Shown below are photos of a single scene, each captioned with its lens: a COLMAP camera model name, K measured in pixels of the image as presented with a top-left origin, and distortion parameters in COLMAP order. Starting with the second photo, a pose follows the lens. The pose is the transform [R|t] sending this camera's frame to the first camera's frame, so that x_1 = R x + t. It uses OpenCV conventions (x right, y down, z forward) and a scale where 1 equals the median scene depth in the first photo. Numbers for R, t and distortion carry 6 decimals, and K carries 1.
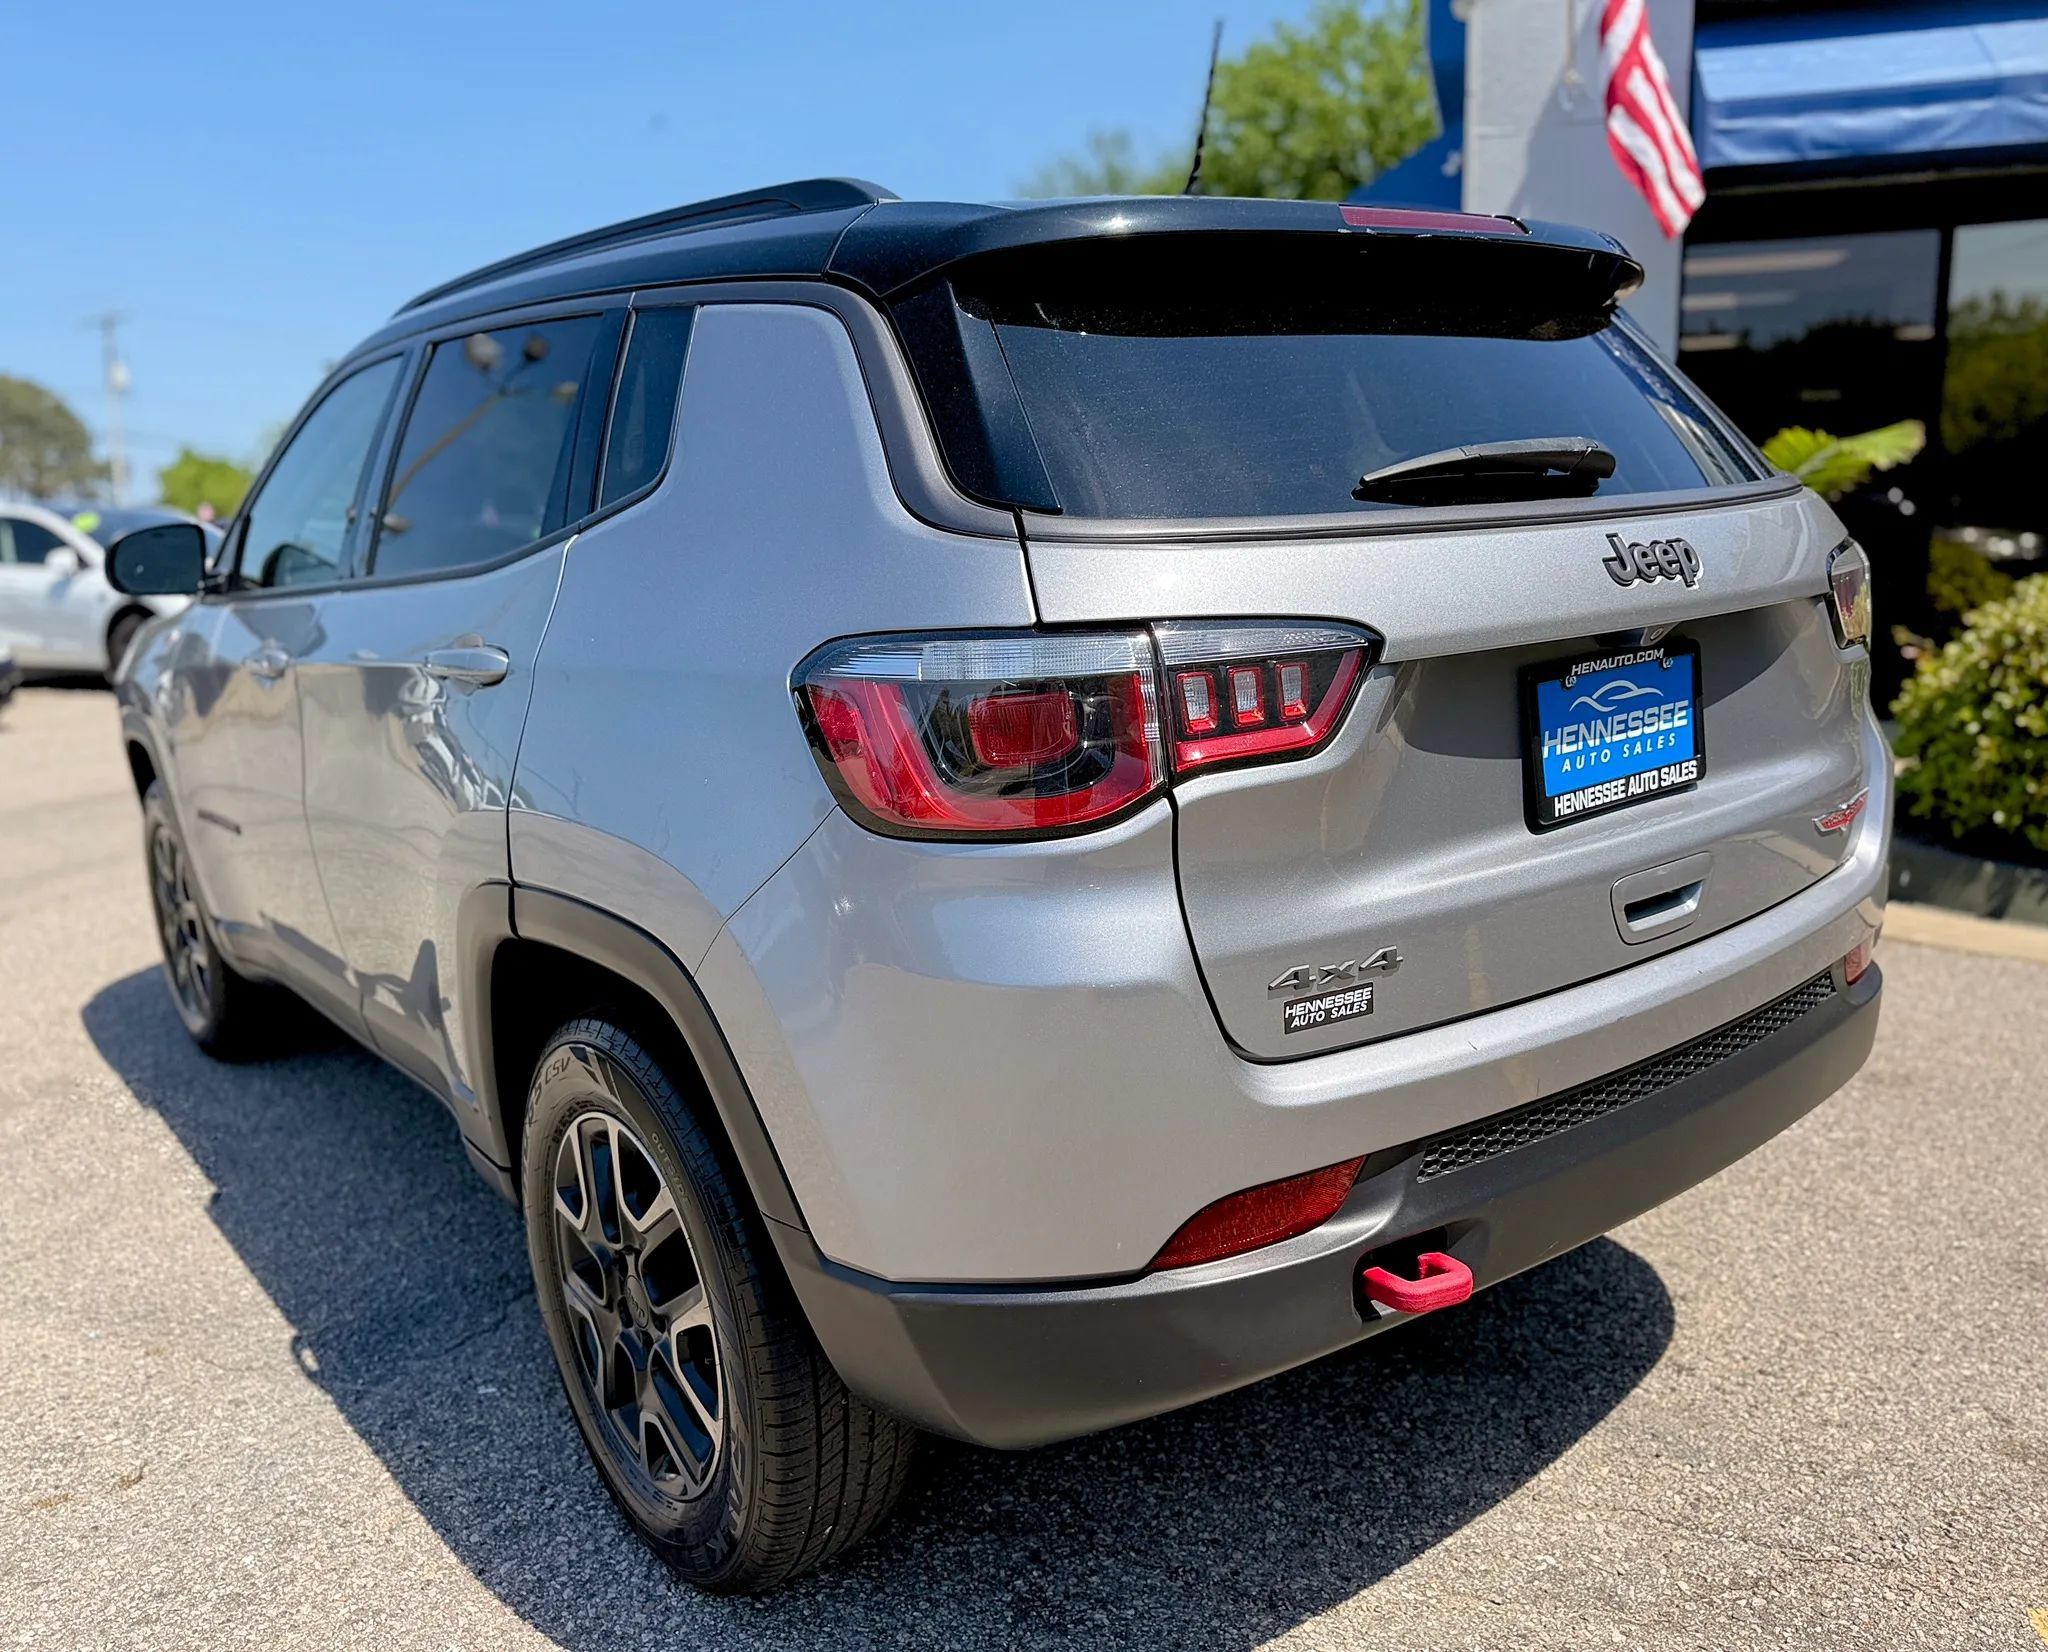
lens RADIAL K [[1605.5, 0, 1060.2], [0, 1605.5, 868.8], [0, 0, 1]] dist [-0.001901, -0.000637]
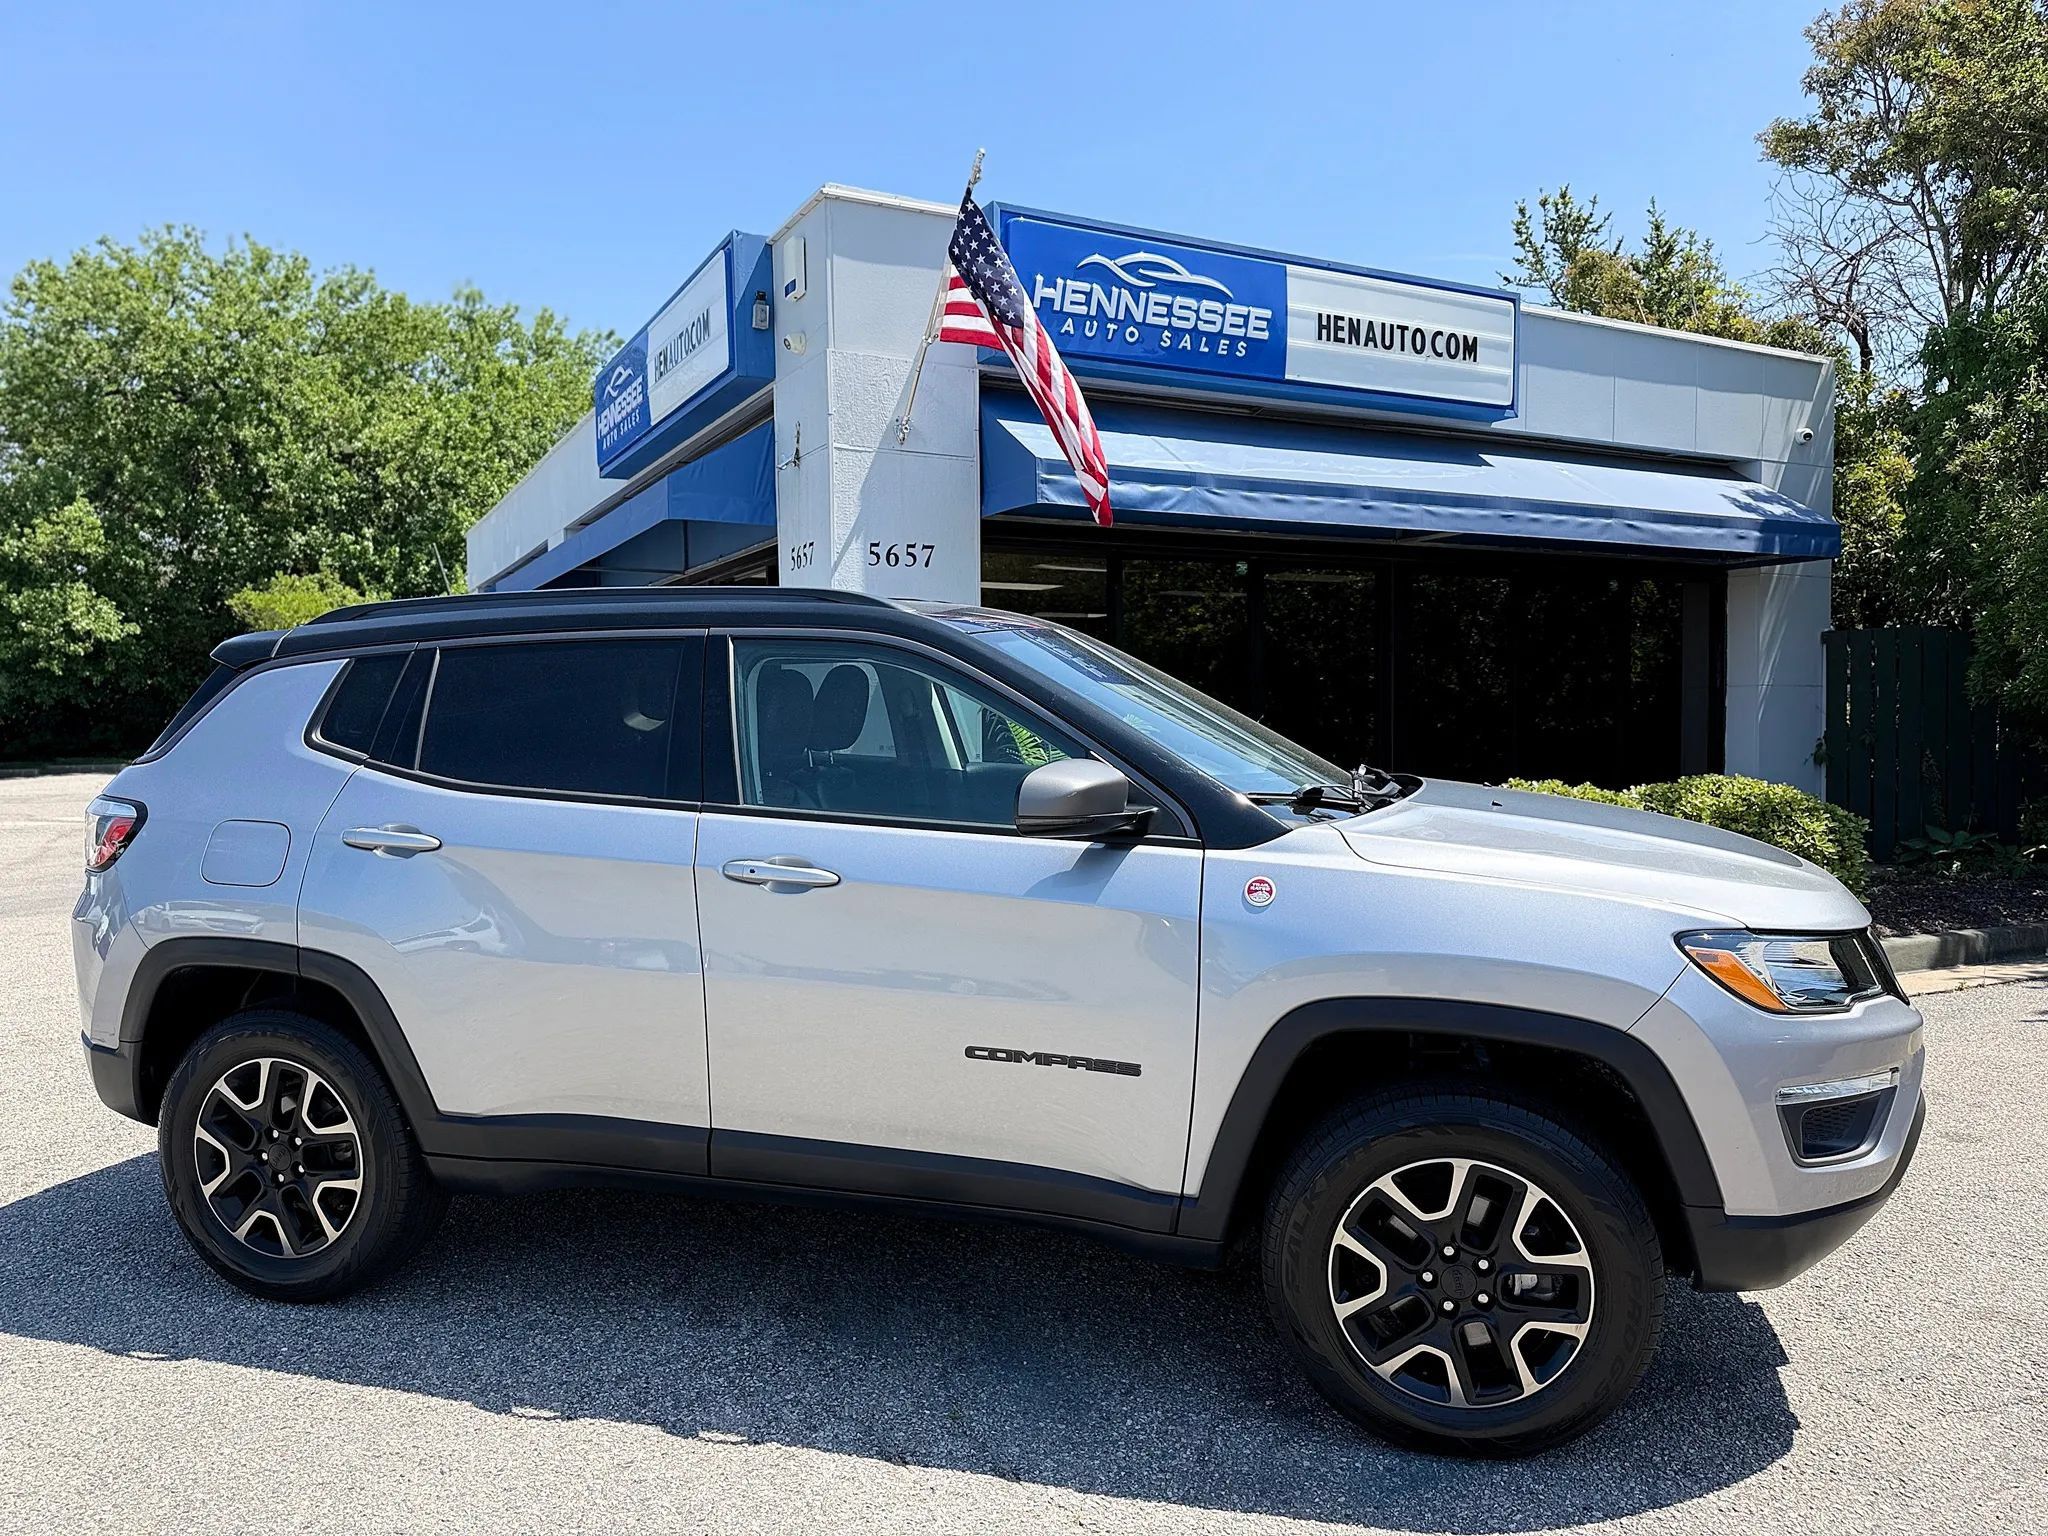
lens RADIAL K [[1458.9, 0, 1024.0], [0, 1458.9, 768.0], [0, 0, 1]] dist [0.034035, -0.052443]
pose [[0.728294, 0.000374, 0.685265, -1.392838], [0.127334, 0.982510, -0.135866, -0.154366], [-0.673330, 0.186208, 0.715509, 0.509556]]
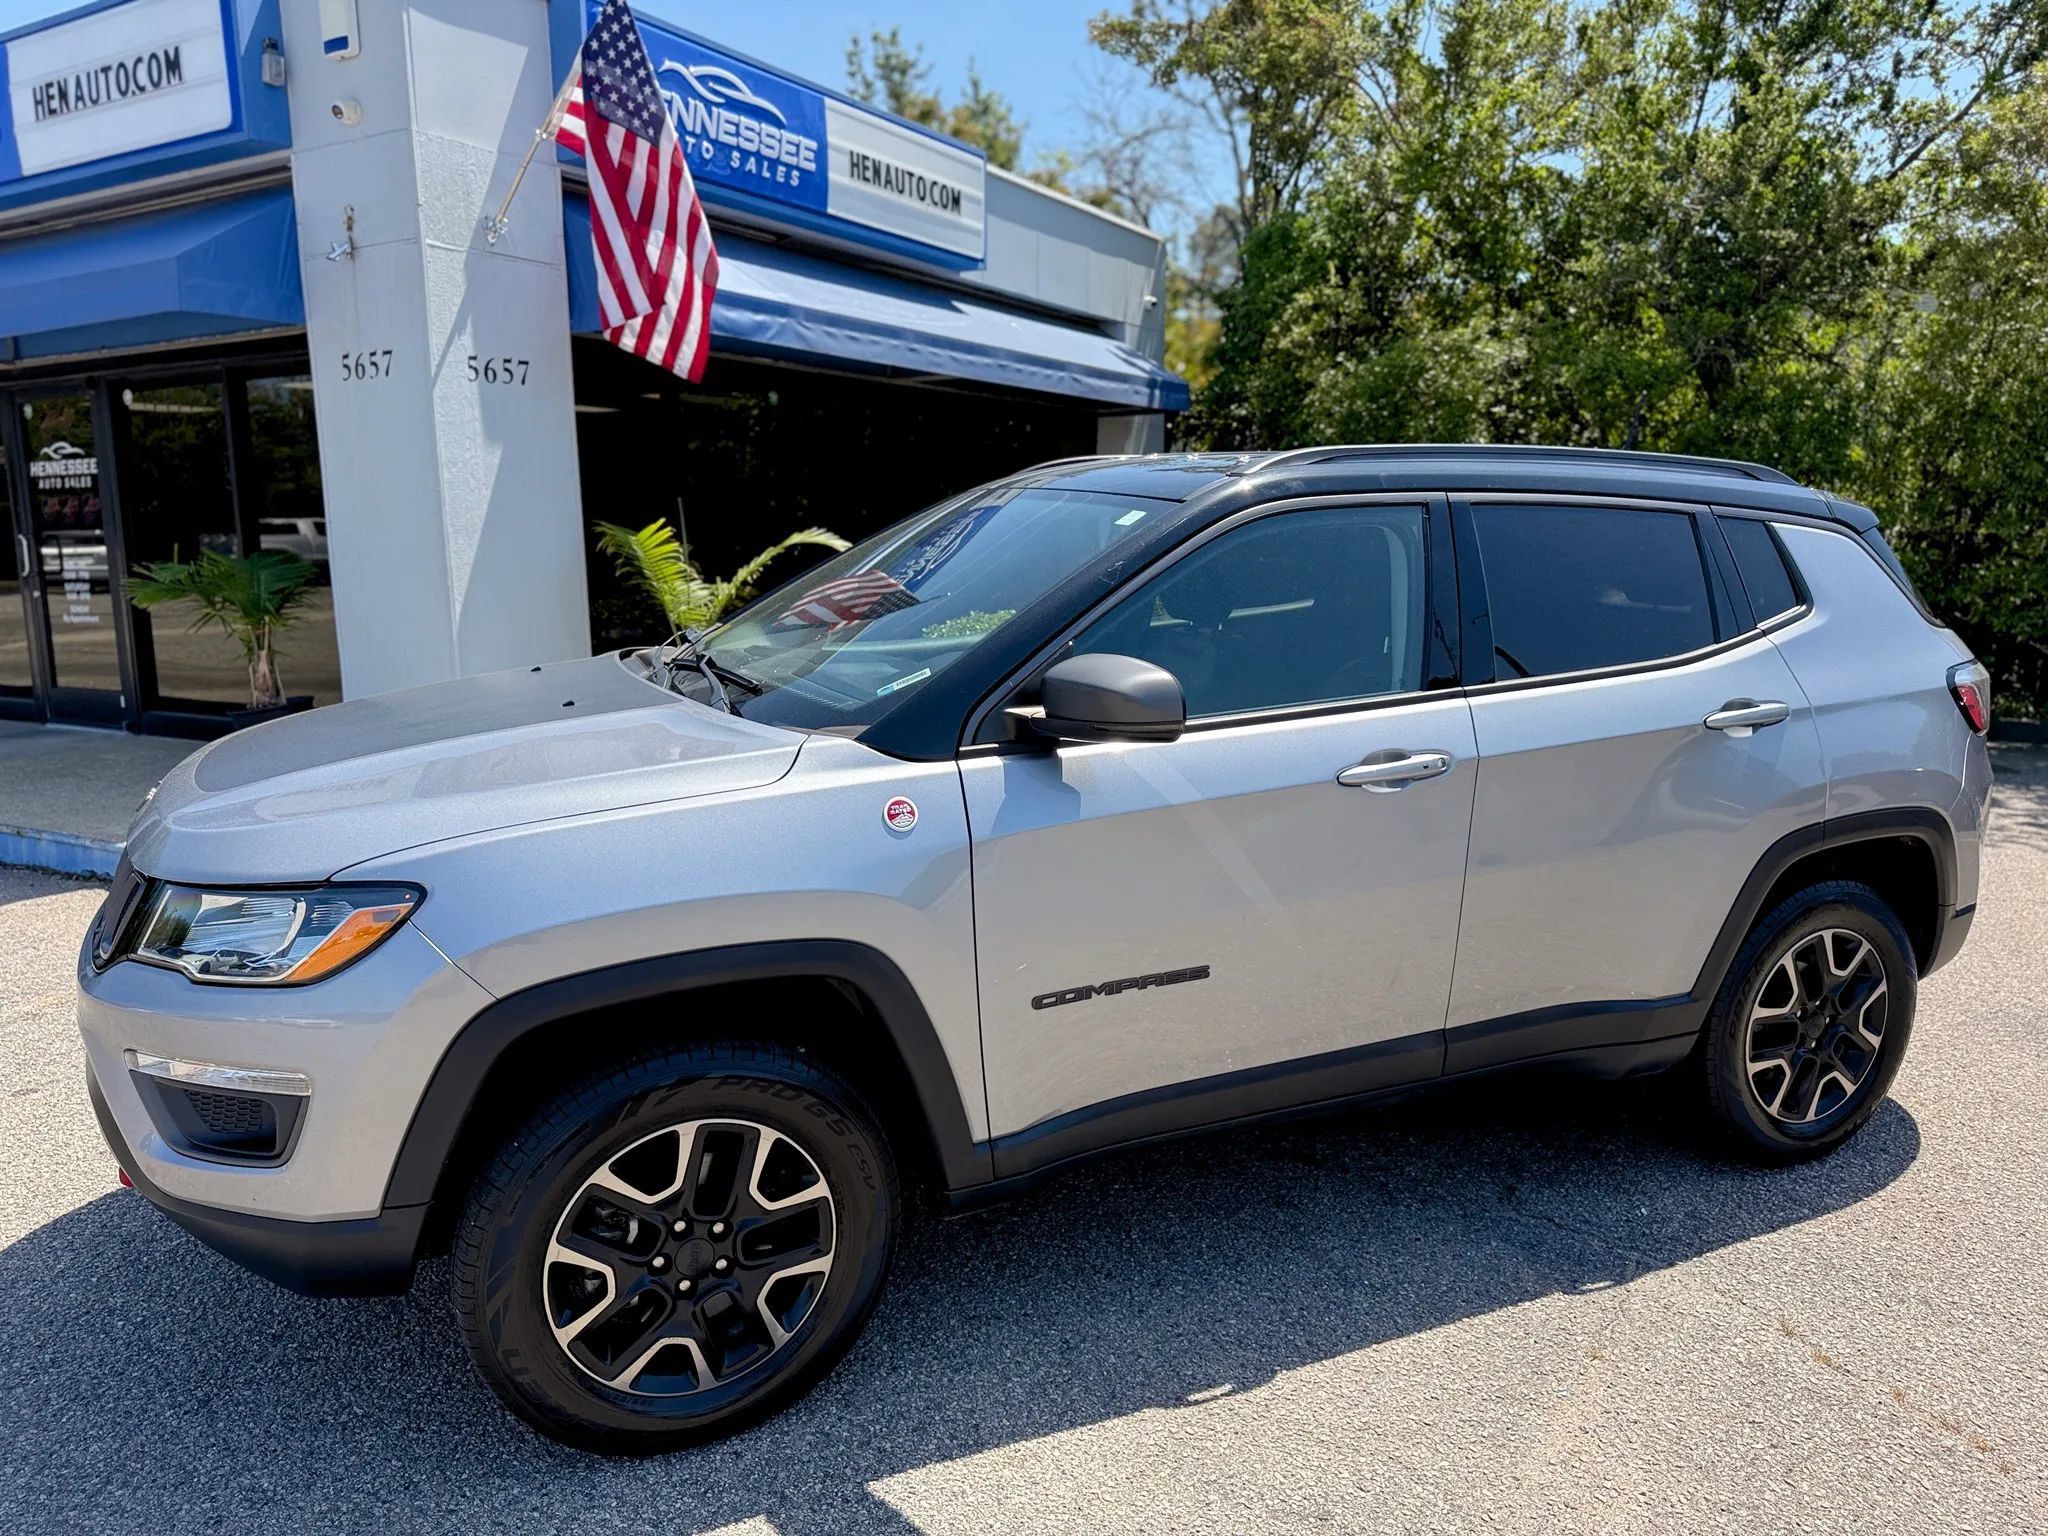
lens RADIAL K [[1476.1, 0, 1033.0], [0, 1476.1, 774.1], [0, 0, 1]] dist [0.000130, 0.009502]
pose [[0.237294, -0.133064, 0.962282, -2.254196], [0.198808, 0.976260, 0.085972, -0.384417], [-0.950877, 0.170908, 0.258114, 1.435620]]
